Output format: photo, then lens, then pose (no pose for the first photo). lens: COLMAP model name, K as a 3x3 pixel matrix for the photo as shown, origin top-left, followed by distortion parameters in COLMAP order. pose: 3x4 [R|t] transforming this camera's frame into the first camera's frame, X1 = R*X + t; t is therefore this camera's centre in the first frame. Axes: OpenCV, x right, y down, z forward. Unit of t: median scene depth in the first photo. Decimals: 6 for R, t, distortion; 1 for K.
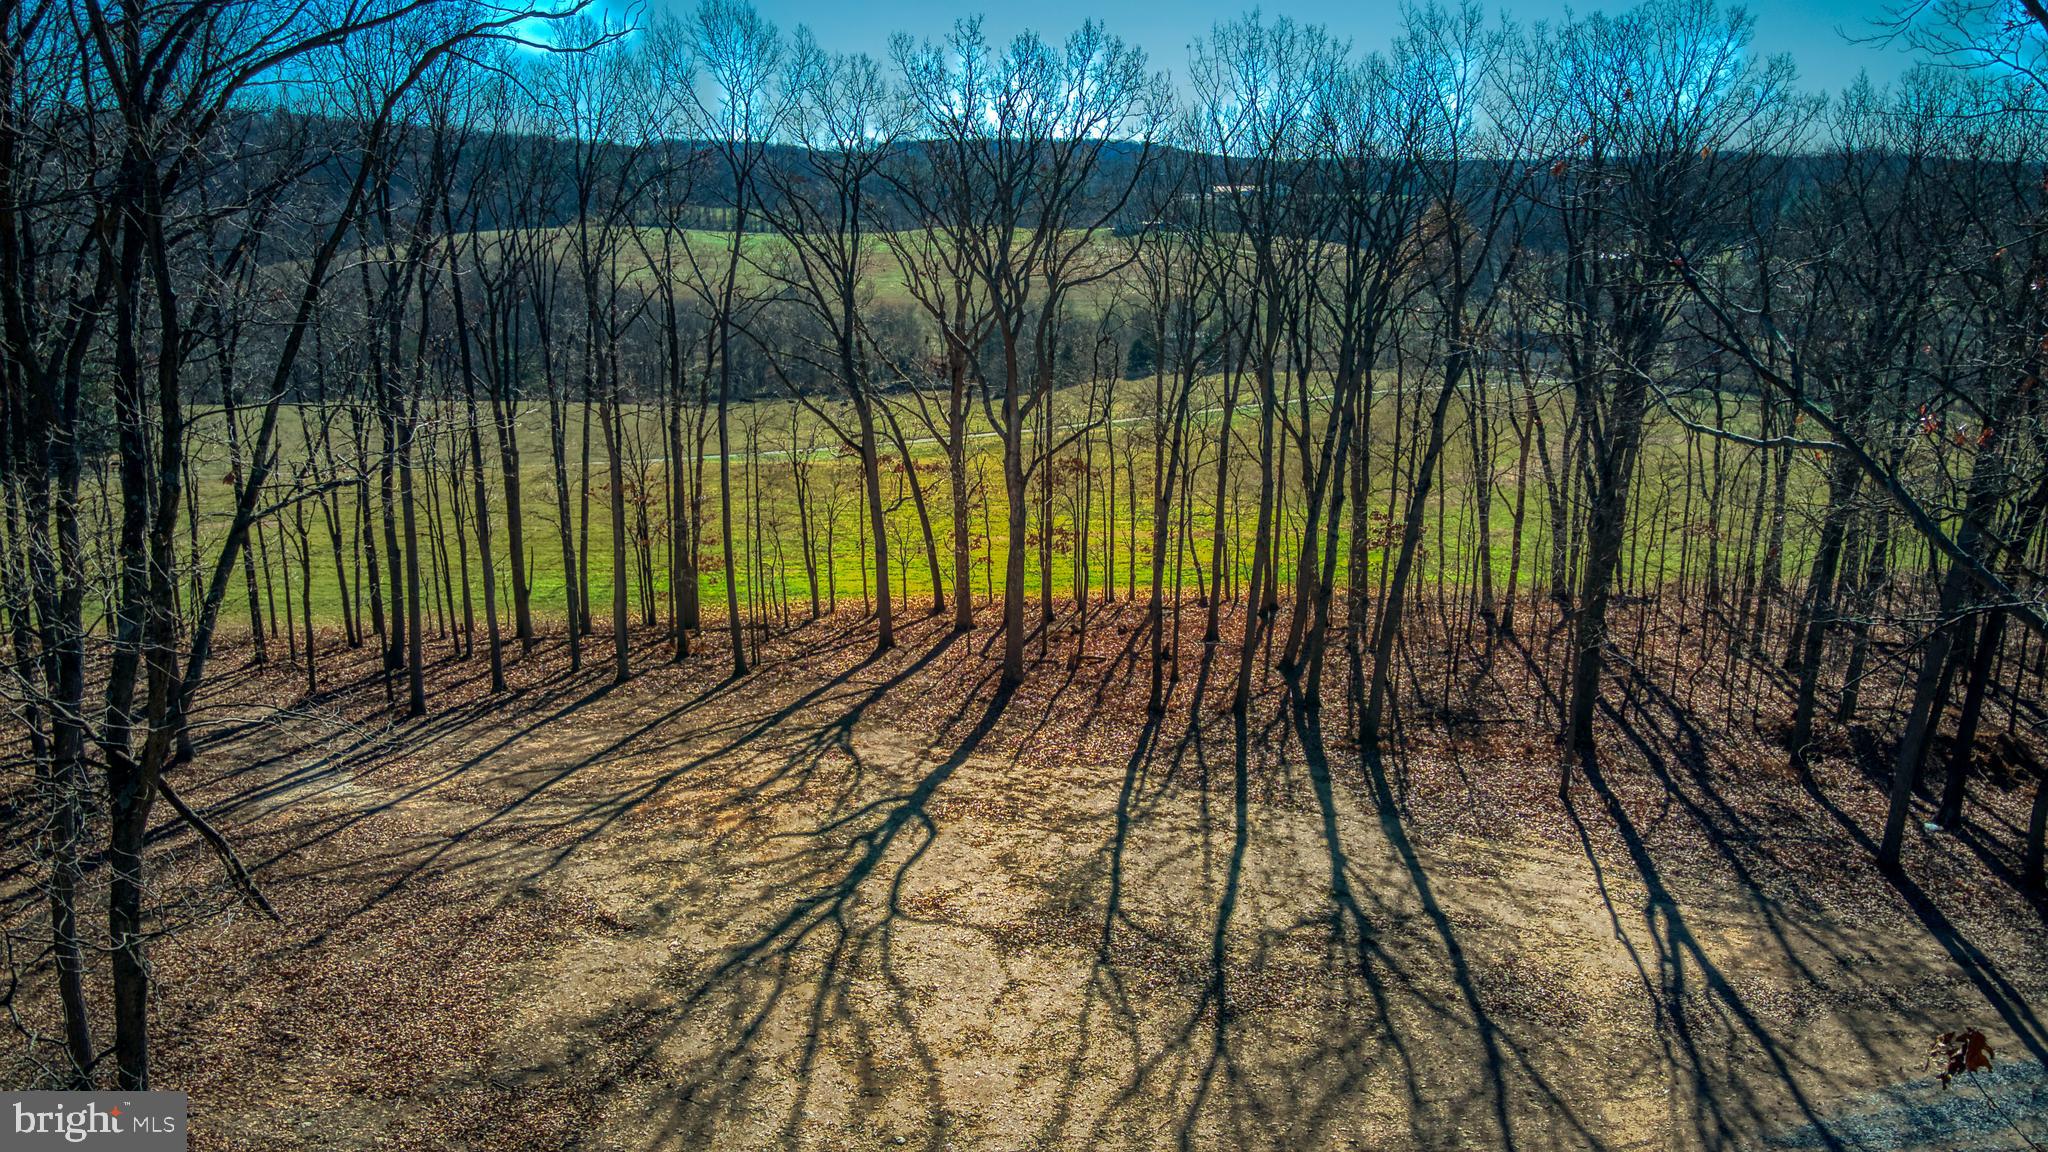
lens RADIAL K [[1419.6, 0, 1026.8], [0, 1419.6, 584.2], [0, 0, 1]] dist [0.232994, -0.602864]
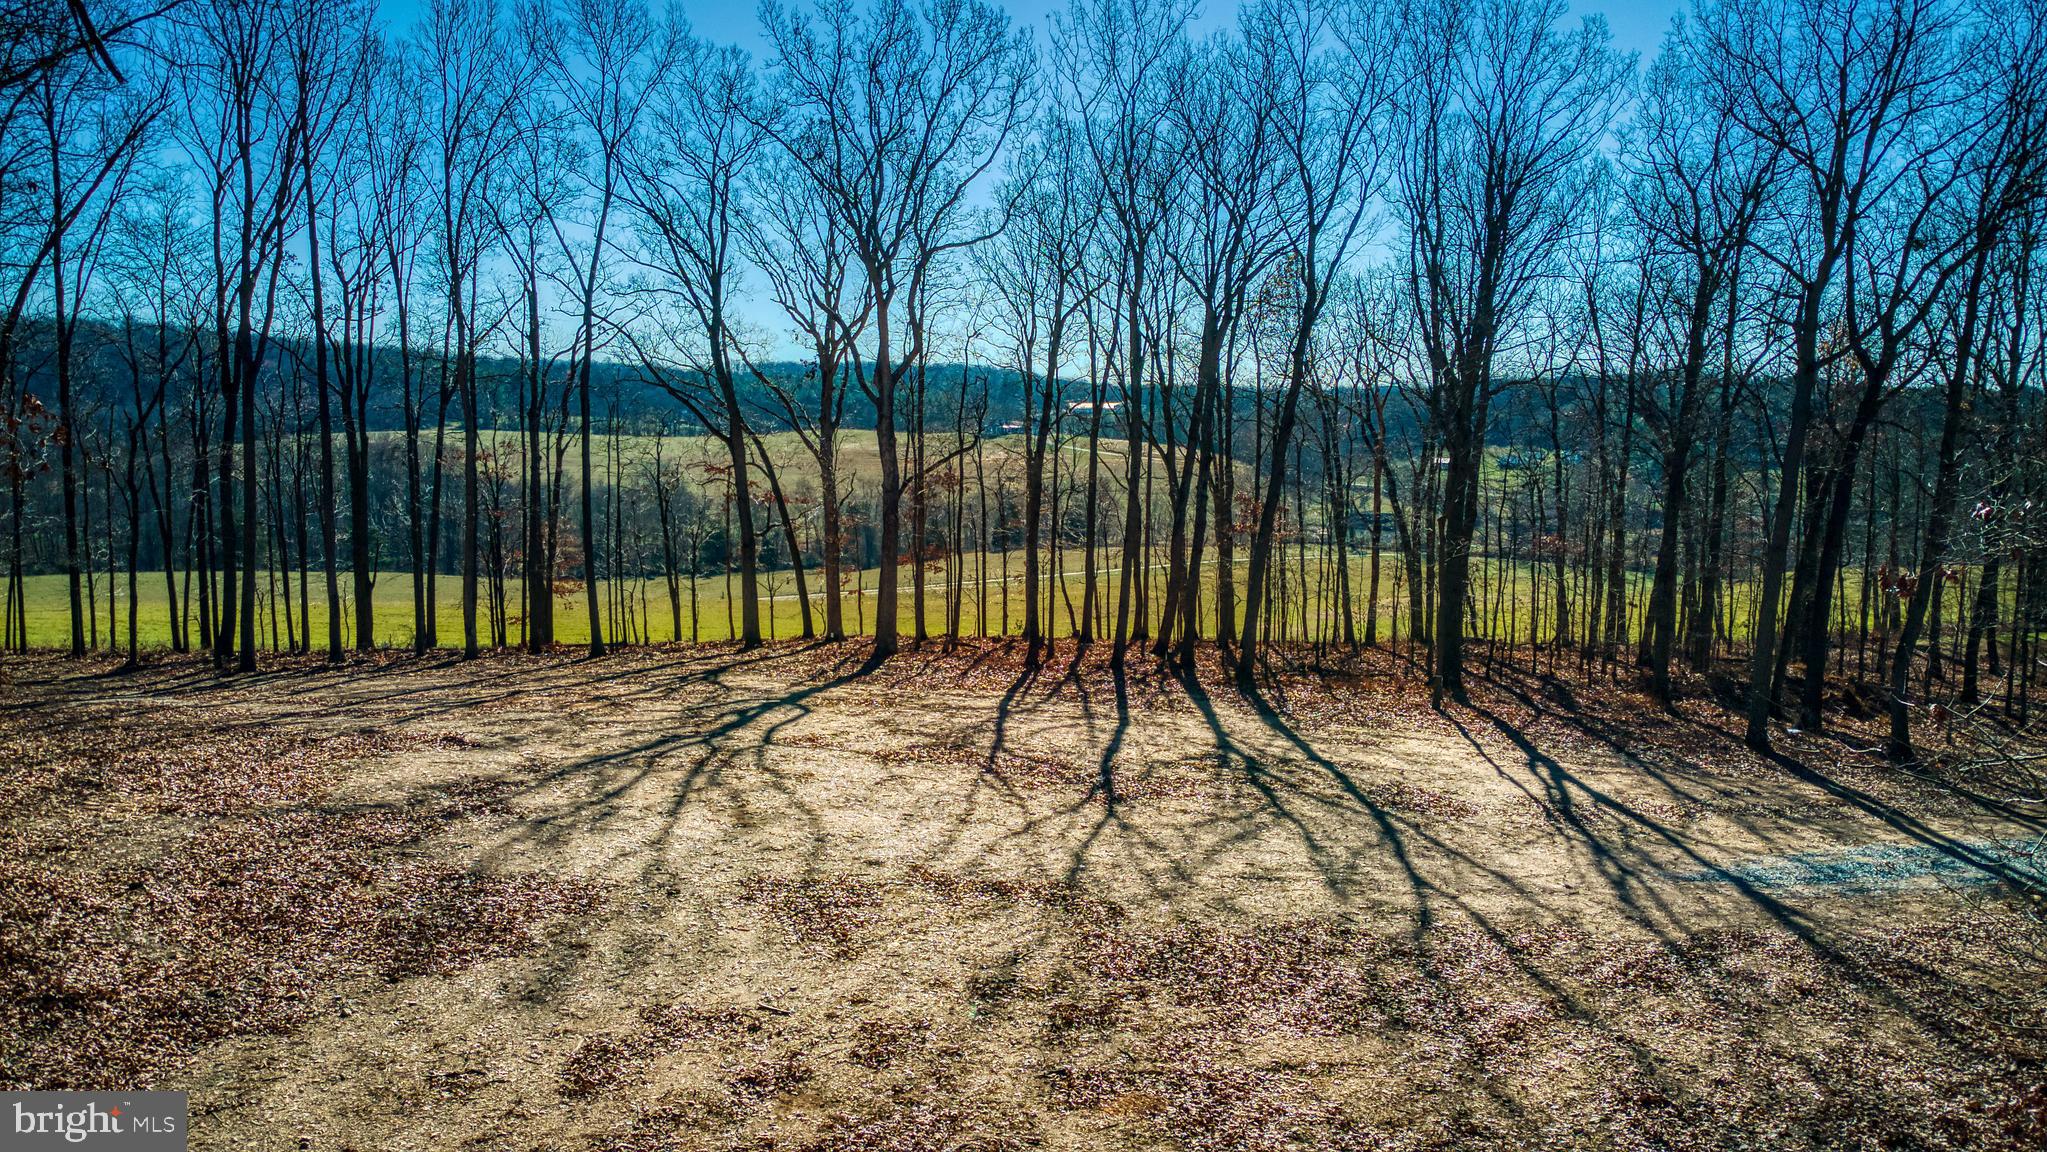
lens RADIAL K [[1418.9, 0, 1026.3], [0, 1418.9, 584.2], [0, 0, 1]] dist [0.232994, -0.602864]
pose [[0.995556, -0.008288, 0.093811, -0.009007], [0.021205, 0.990268, -0.137548, 0.235570], [-0.091758, 0.138926, 0.986043, 0.031398]]
